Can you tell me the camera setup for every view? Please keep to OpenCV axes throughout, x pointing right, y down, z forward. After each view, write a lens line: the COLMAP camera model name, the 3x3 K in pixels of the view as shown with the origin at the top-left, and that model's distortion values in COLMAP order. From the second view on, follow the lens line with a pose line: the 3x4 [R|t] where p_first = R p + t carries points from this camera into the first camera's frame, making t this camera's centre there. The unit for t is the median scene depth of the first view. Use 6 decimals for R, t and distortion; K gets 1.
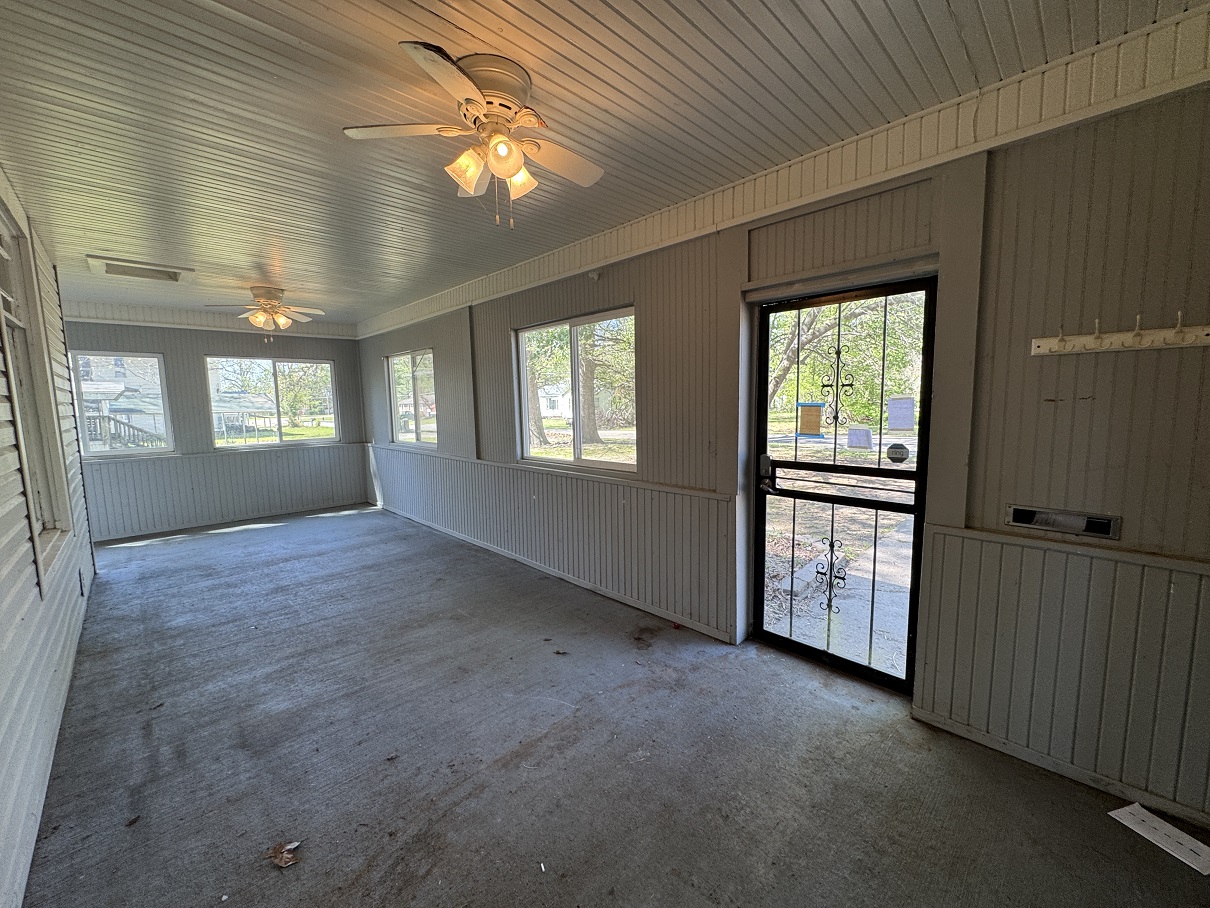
lens RADIAL K [[483.6, 0, 601.4], [0, 483.6, 452.4], [0, 0, 1]] dist [-0.002141, -0.000314]
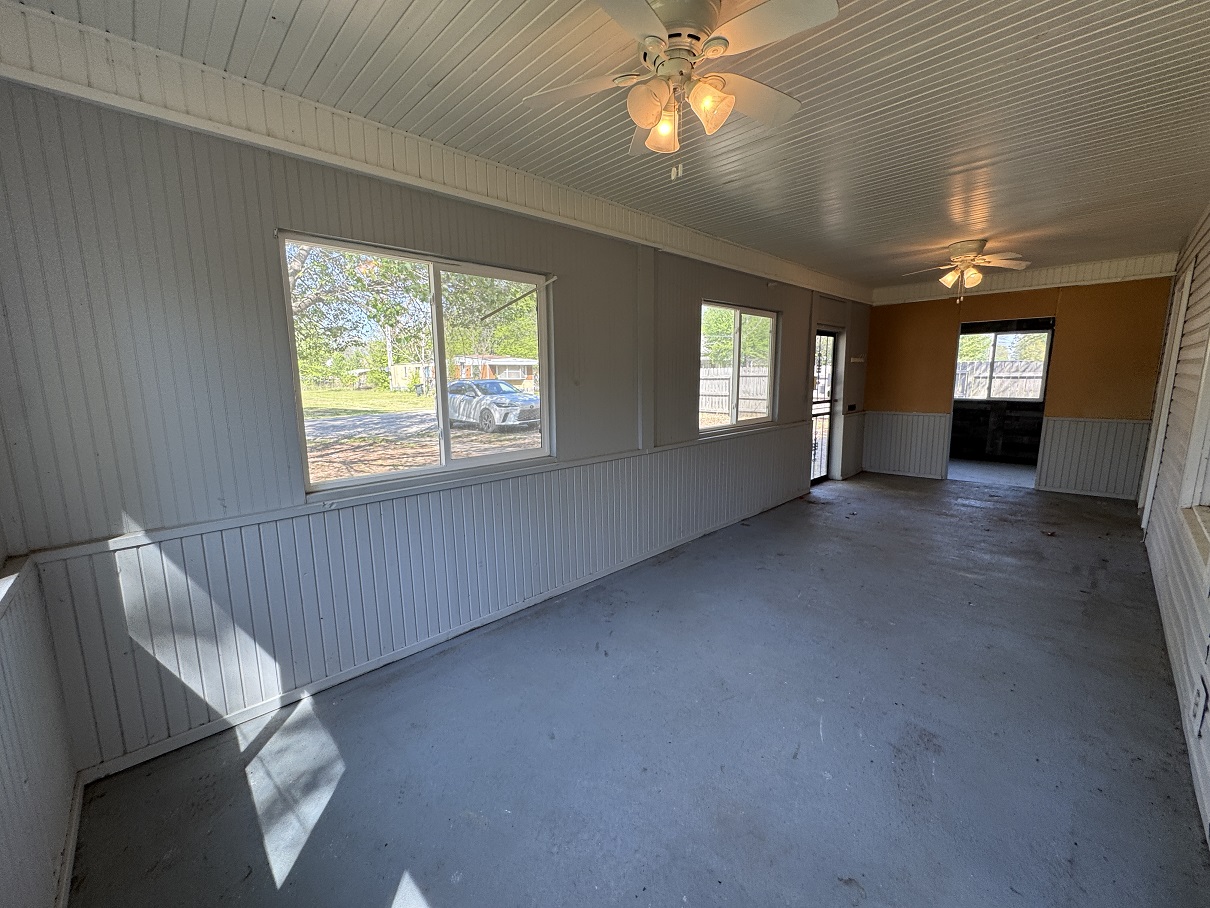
lens RADIAL K [[483.6, 0, 601.4], [0, 483.6, 452.4], [0, 0, 1]] dist [-0.002141, -0.000314]
pose [[0.008364, -0.140003, 0.990116, -1.920620], [0.117550, 0.983423, 0.138064, -0.179036], [-0.993032, 0.115234, 0.024682, 1.965420]]
